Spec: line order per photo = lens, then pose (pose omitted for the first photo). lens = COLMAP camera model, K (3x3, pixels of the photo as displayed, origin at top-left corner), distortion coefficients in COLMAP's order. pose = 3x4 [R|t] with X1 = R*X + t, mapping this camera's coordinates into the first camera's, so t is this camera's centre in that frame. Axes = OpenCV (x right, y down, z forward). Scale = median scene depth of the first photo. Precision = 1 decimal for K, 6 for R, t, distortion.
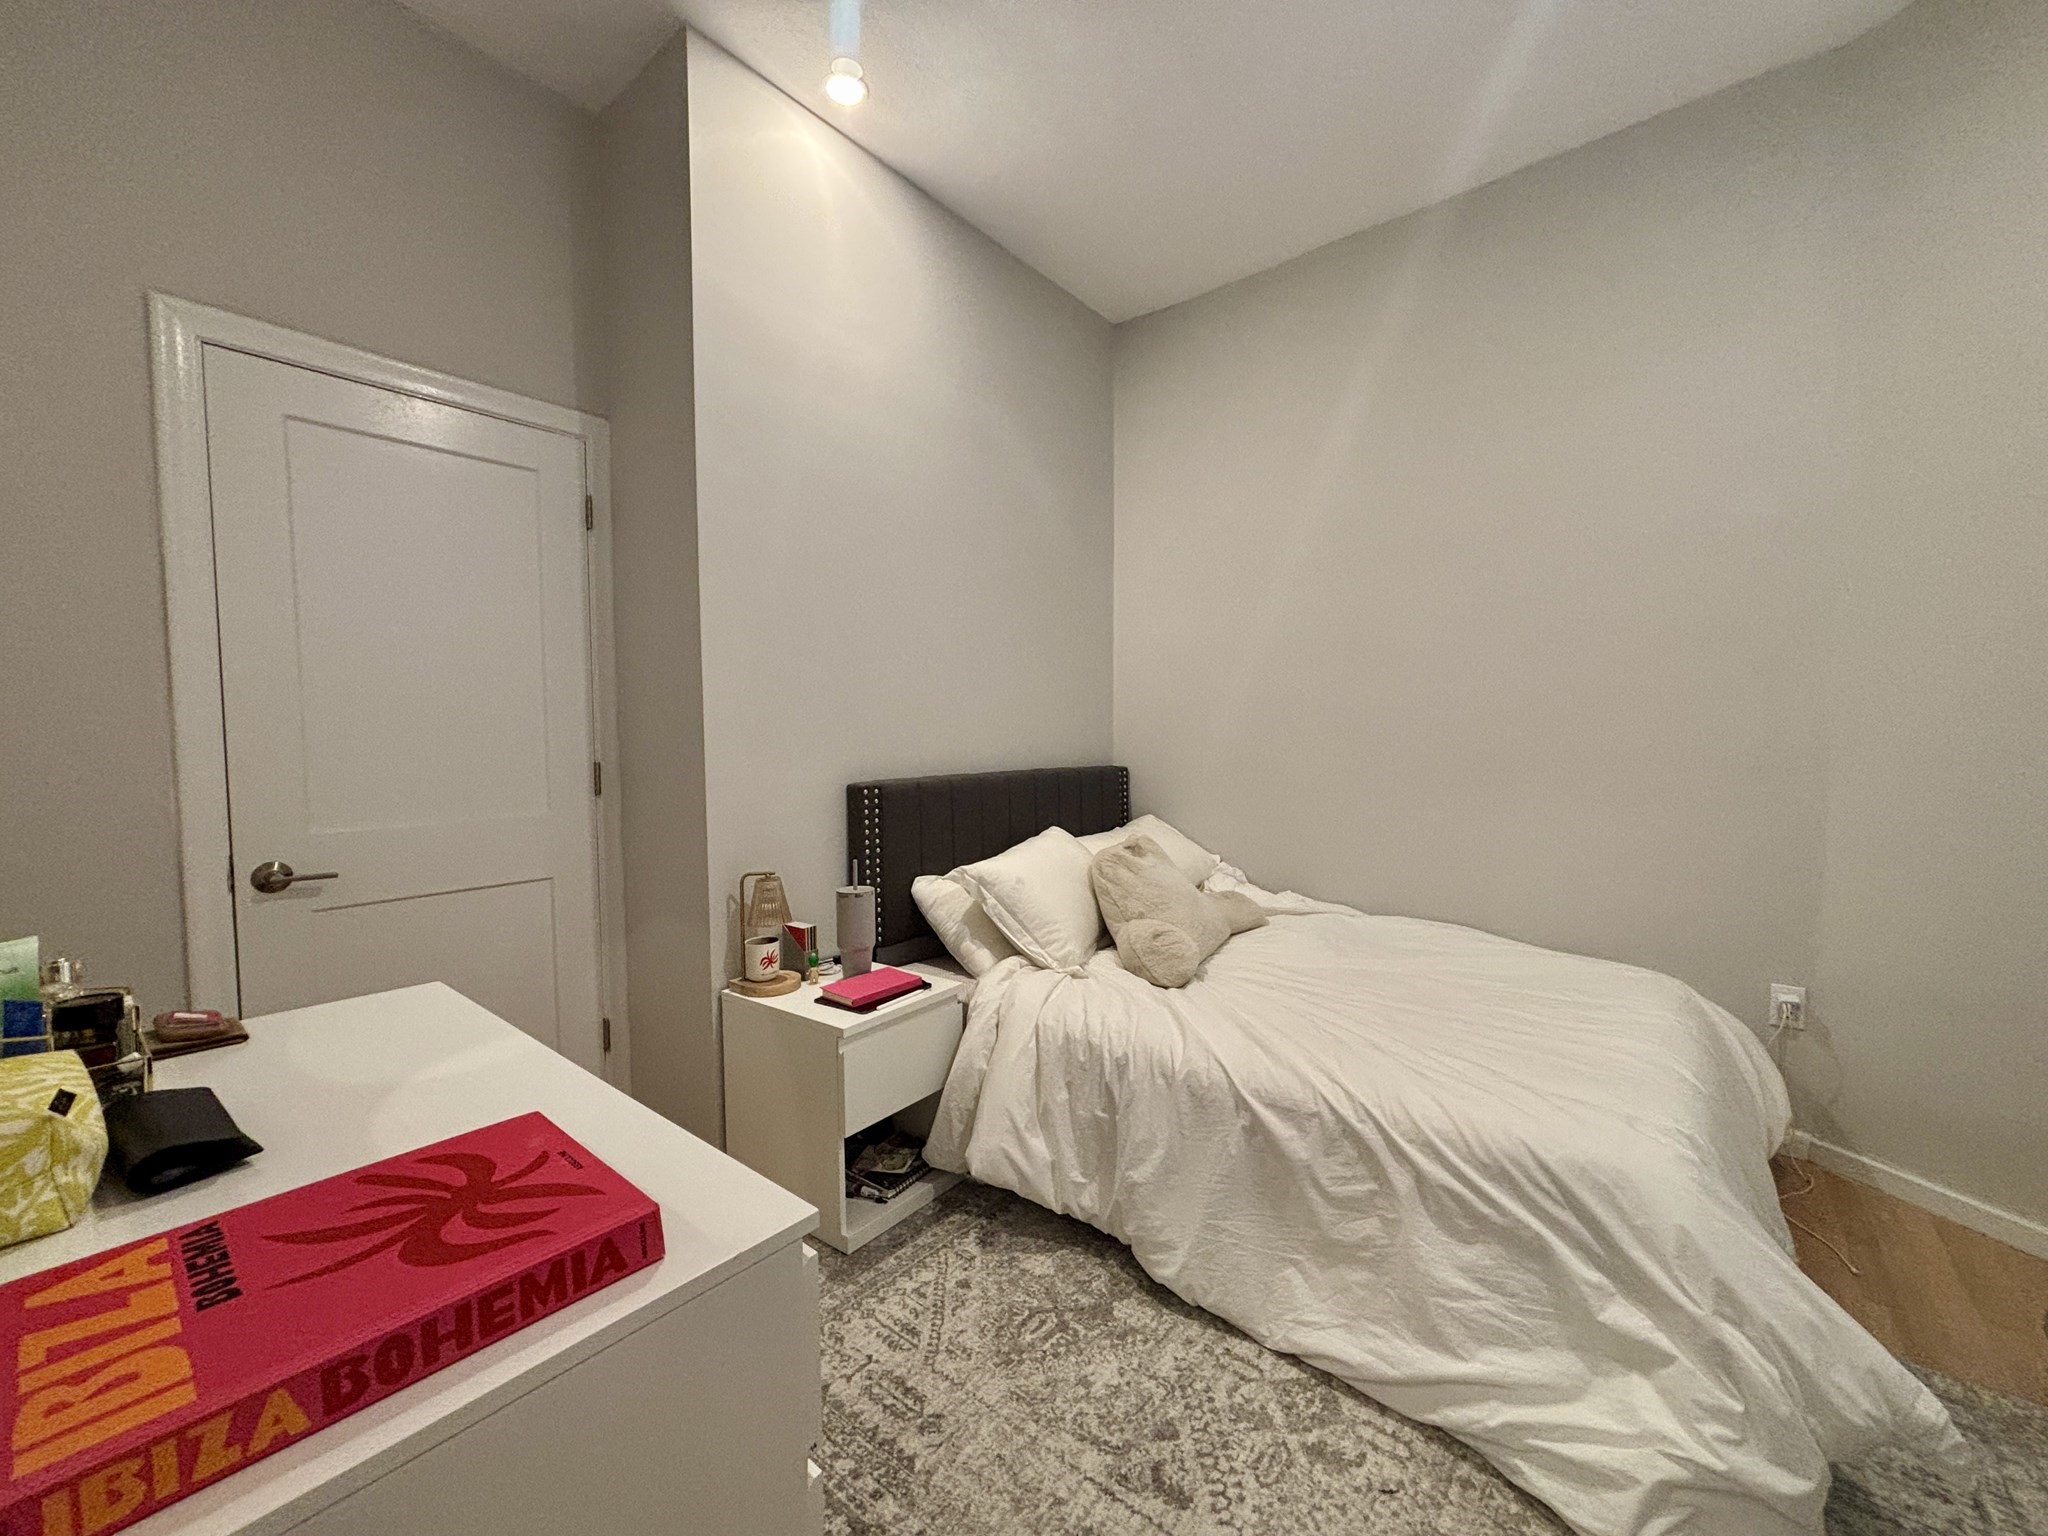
lens RADIAL K [[826.3, 0, 1027.8], [0, 826.3, 771.4], [0, 0, 1]] dist [-0.001396, 0.000411]
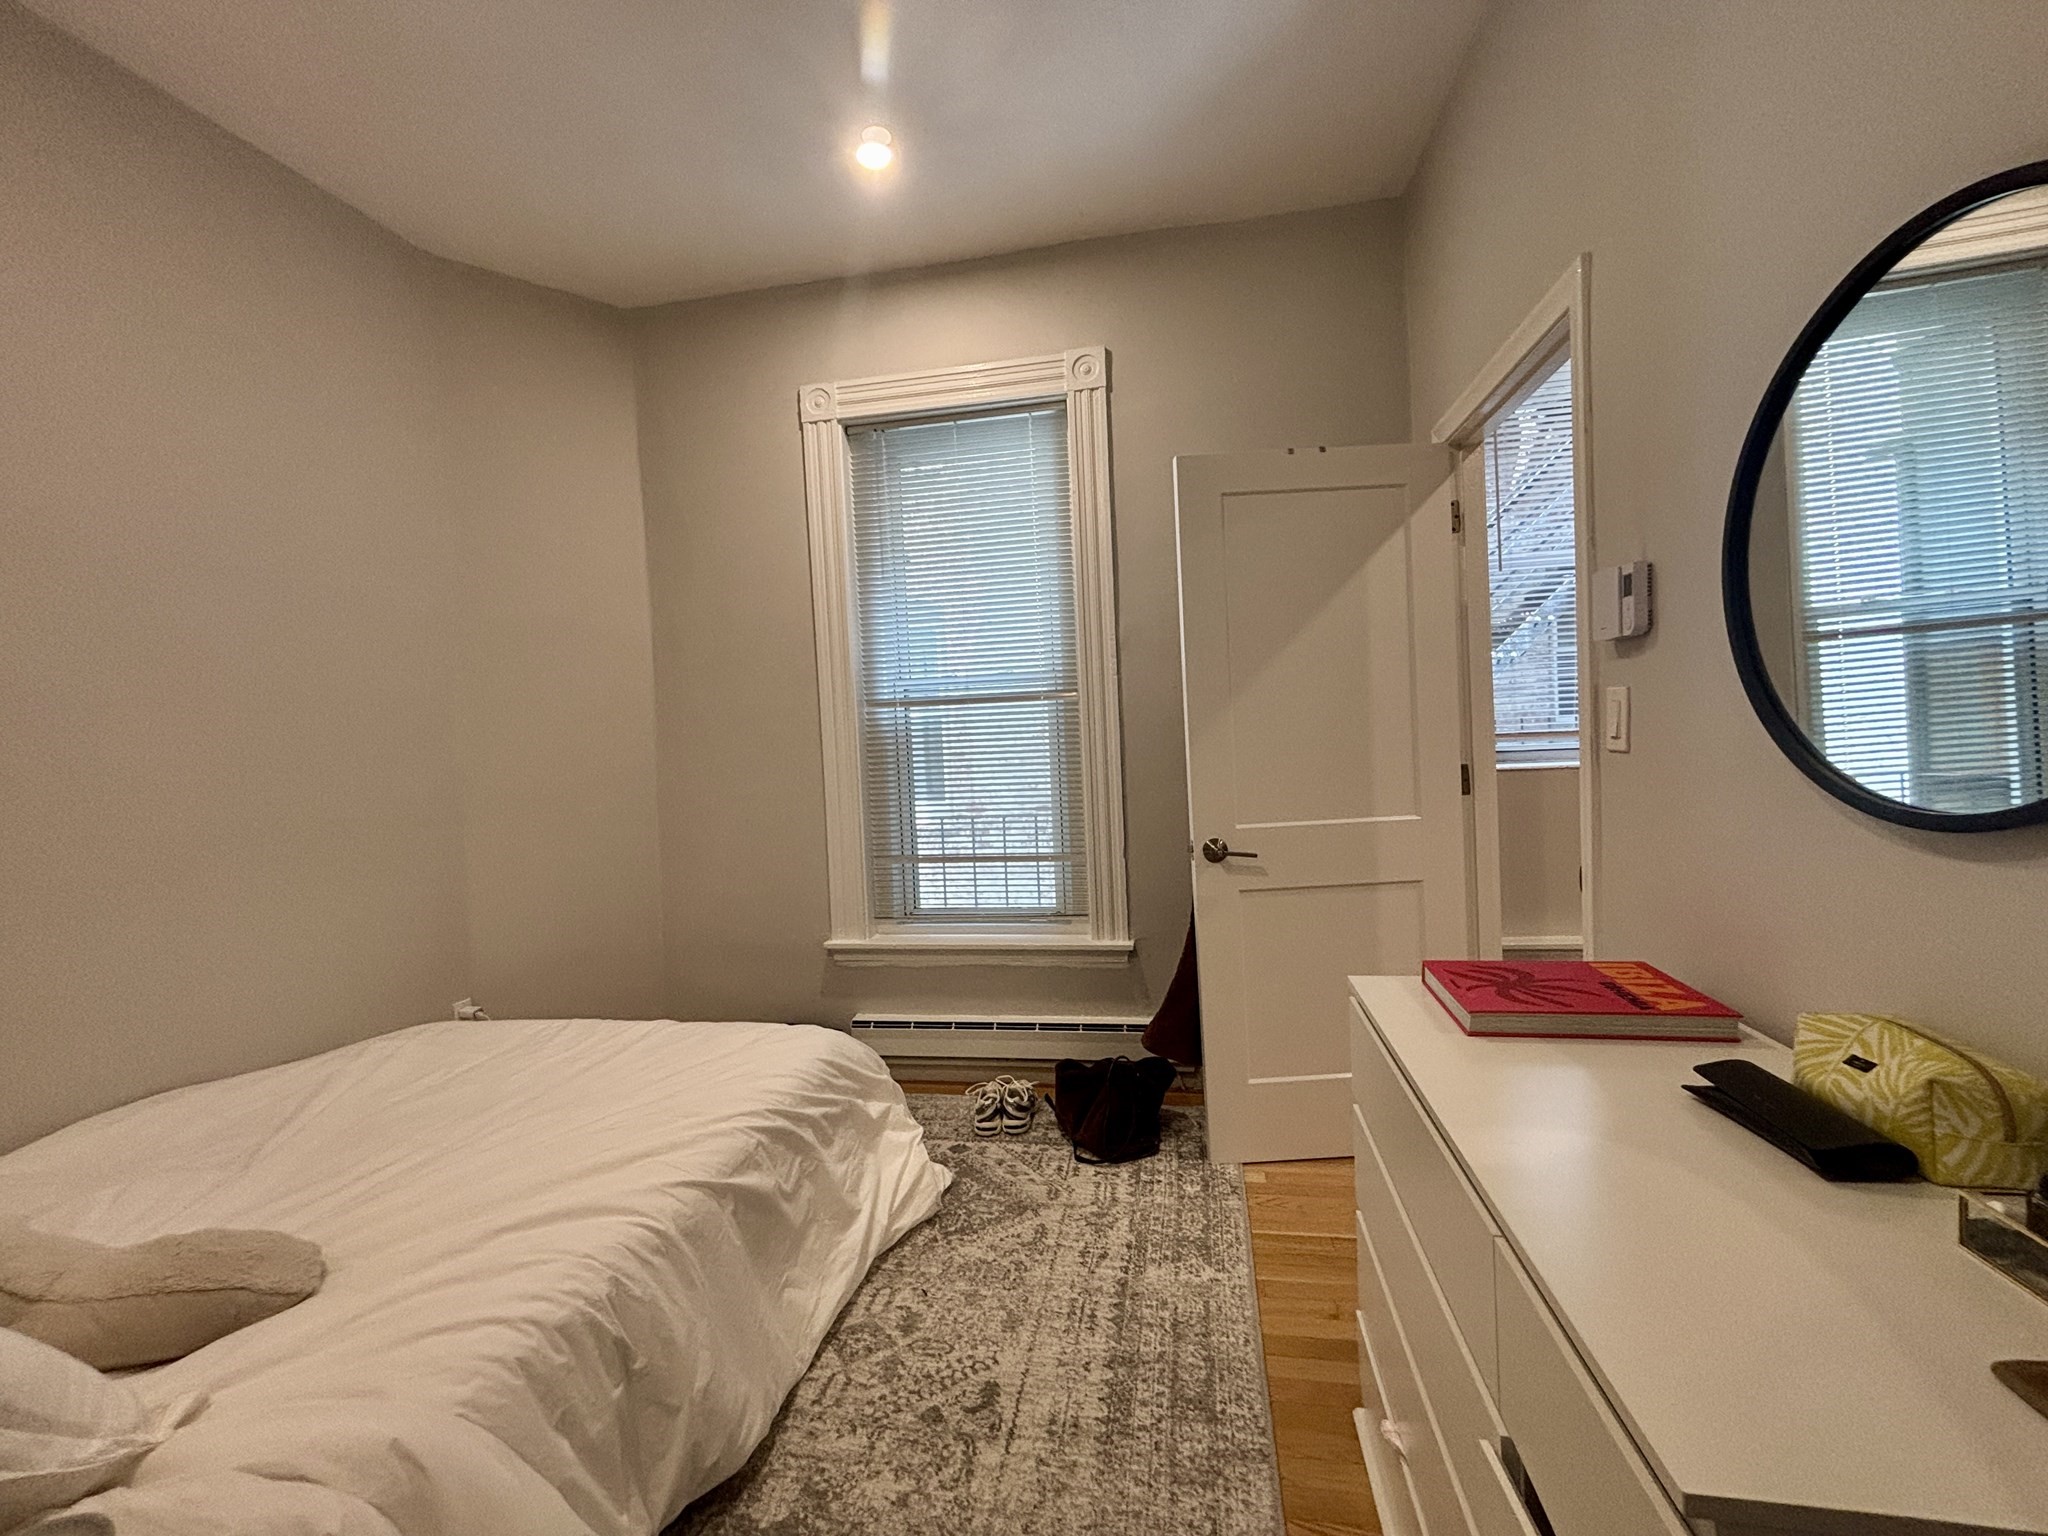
lens RADIAL K [[826.3, 0, 1027.8], [0, 826.3, 771.4], [0, 0, 1]] dist [-0.001396, 0.000411]
pose [[-0.479313, -0.006874, 0.877617, -0.848877], [0.099450, 0.993103, 0.062093, -0.102333], [-0.871991, 0.117041, -0.475324, 1.315132]]
